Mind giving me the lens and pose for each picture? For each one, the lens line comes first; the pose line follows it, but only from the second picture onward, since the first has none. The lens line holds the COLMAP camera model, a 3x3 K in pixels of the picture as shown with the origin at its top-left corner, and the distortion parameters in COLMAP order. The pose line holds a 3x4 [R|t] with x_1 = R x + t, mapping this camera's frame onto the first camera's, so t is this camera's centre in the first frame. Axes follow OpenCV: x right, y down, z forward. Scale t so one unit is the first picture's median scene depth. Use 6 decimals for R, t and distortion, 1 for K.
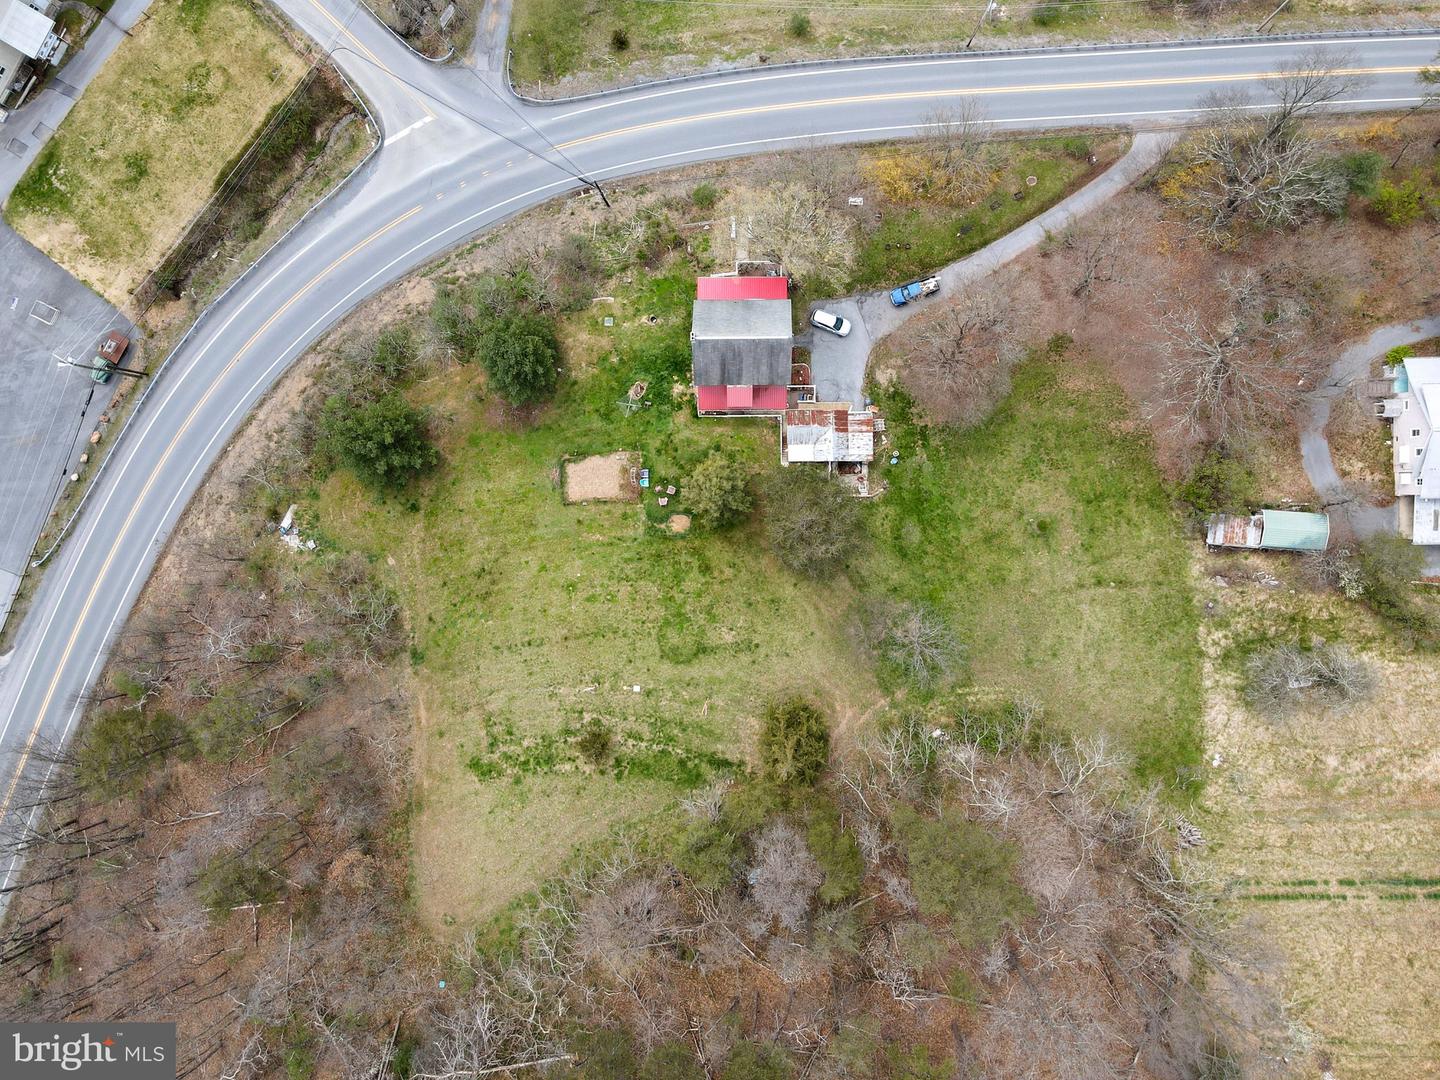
lens RADIAL K [[1031.9, 0, 717.1], [0, 1031.9, 523.7], [0, 0, 1]] dist [0.001129, 0.029875]
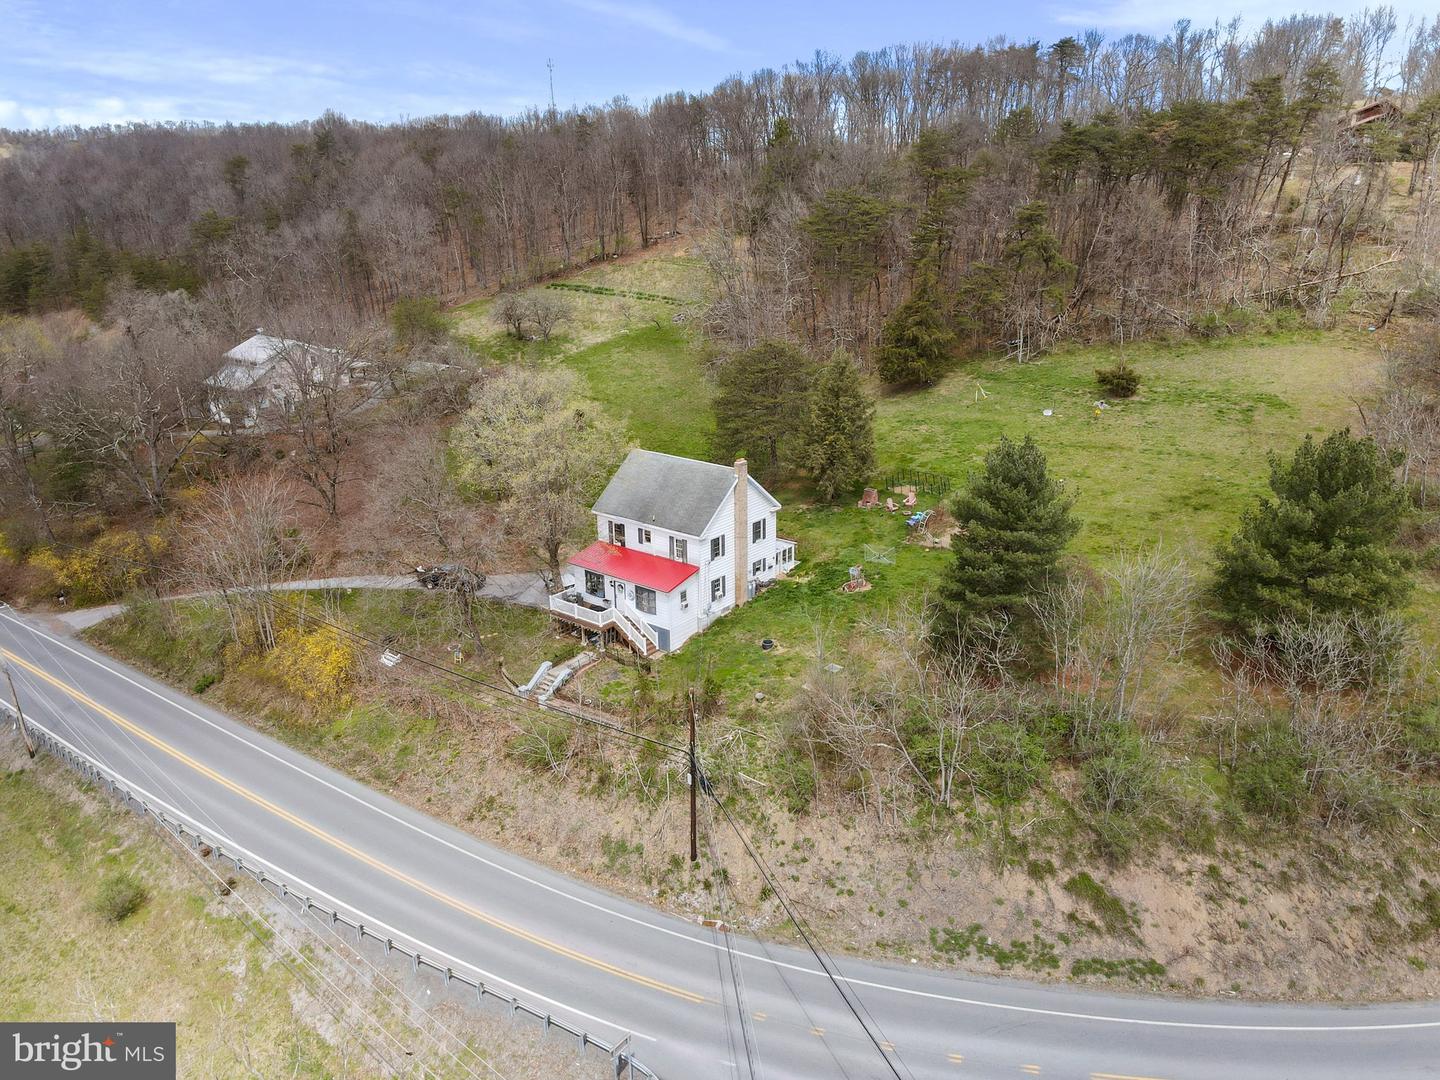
lens RADIAL K [[1090.0, 0, 720.0], [0, 1090.0, 530.8], [0, 0, 1]] dist [0.003237, 0.017054]
pose [[-0.769457, -0.161242, 0.618011, -0.418129], [0.636233, -0.278444, 0.719497, -0.650347], [0.056068, 0.946821, 0.316838, 0.750440]]
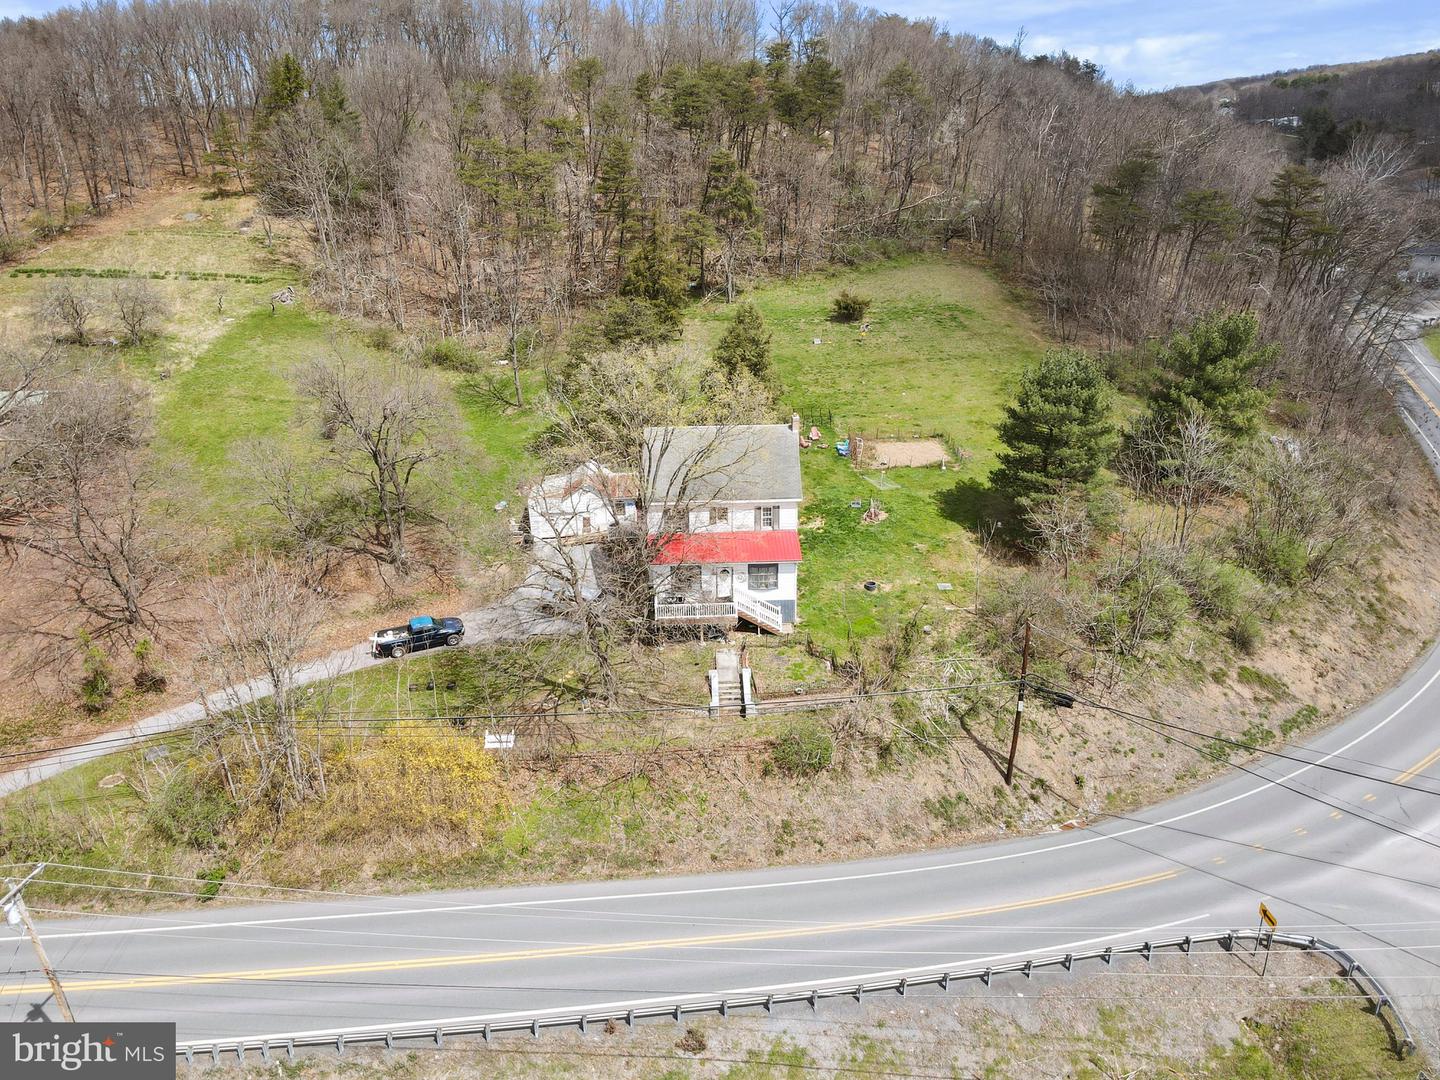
lens RADIAL K [[1068.4, 0, 735.8], [0, 1068.4, 536.9], [0, 0, 1]] dist [0.015332, 0.007208]
pose [[-0.998038, 0.053575, -0.032389, 0.035497], [-0.050938, -0.394163, 0.917628, -0.763142], [0.036395, 0.917477, 0.396119, 0.733207]]
